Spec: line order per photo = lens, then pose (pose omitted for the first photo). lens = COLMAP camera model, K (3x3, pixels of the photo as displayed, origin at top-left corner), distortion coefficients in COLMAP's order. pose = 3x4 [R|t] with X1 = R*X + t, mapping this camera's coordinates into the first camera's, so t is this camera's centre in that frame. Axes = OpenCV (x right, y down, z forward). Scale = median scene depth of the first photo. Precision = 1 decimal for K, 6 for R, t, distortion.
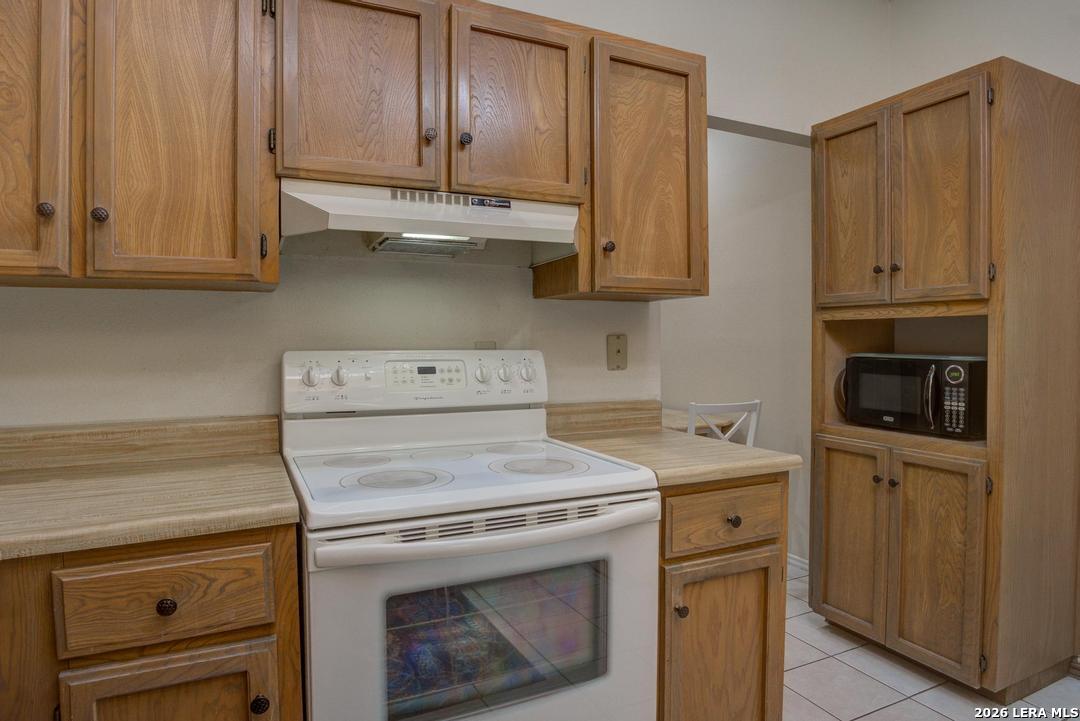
lens RADIAL K [[603.8, 0, 540.4], [0, 603.8, 354.2], [0, 0, 1]] dist [-0.041319, 0.000216]
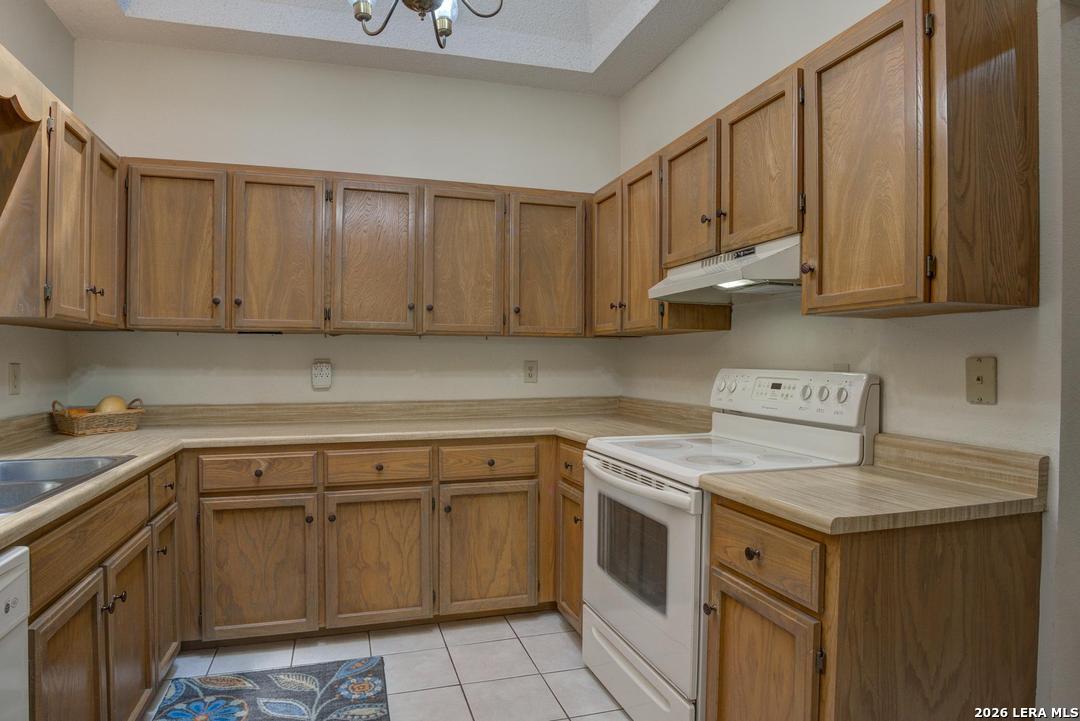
lens RADIAL K [[624.6, 0, 528.8], [0, 624.6, 366.1], [0, 0, 1]] dist [-0.044800, 0.003965]
pose [[-0.132343, 0.010653, -0.991147, 1.146087], [-0.030102, 0.999438, 0.014762, -0.018013], [0.990747, 0.031789, -0.131948, 0.661234]]
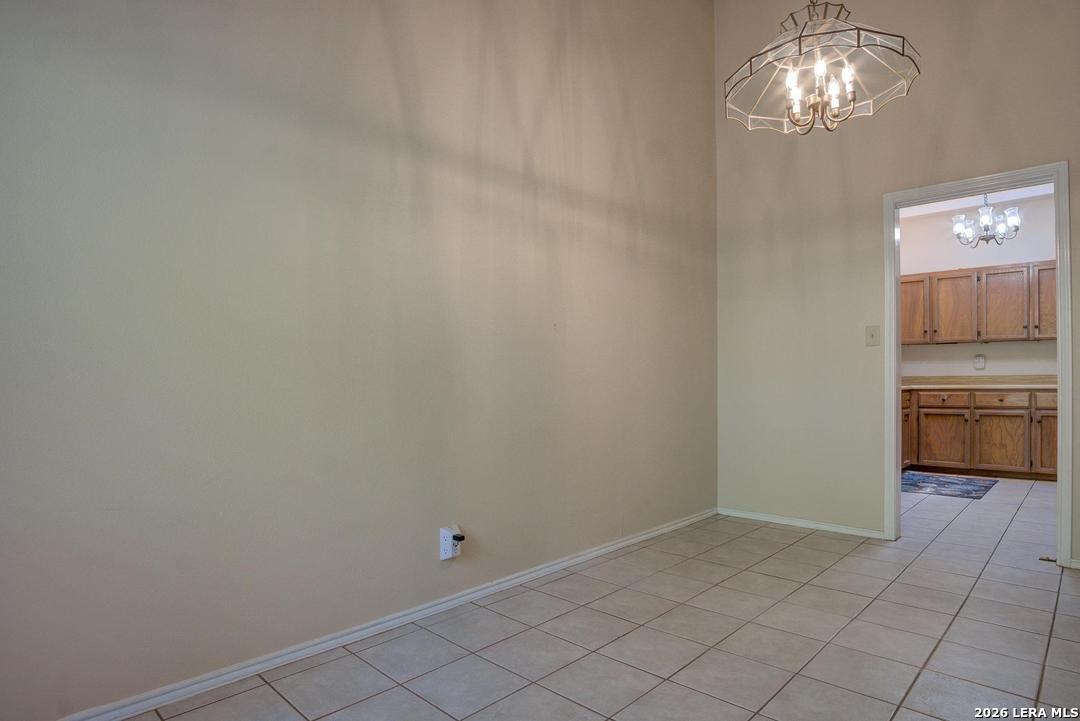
lens RADIAL K [[601.2, 0, 529.9], [0, 601.2, 381.7], [0, 0, 1]] dist [-0.042123, 0.000730]
pose [[-0.932837, 0.010734, -0.360140, 3.276832], [-0.000026, 0.999554, 0.029859, 0.065596], [0.360299, 0.027863, -0.932421, 2.177597]]
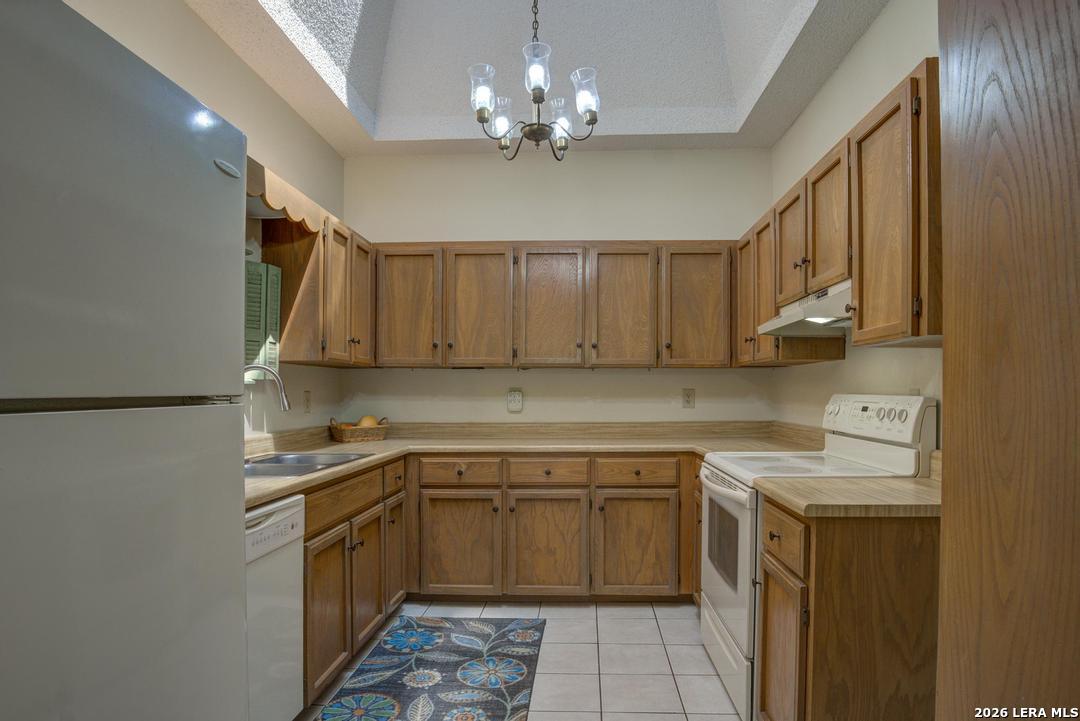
lens RADIAL K [[621.6, 0, 565.4], [0, 621.6, 393.6], [0, 0, 1]] dist [-0.039478, 0.000056]
pose [[-0.443022, 0.005810, -0.896492, 1.402678], [-0.023087, 0.999573, 0.017888, -0.018414], [0.896213, 0.028622, -0.442699, 1.008259]]
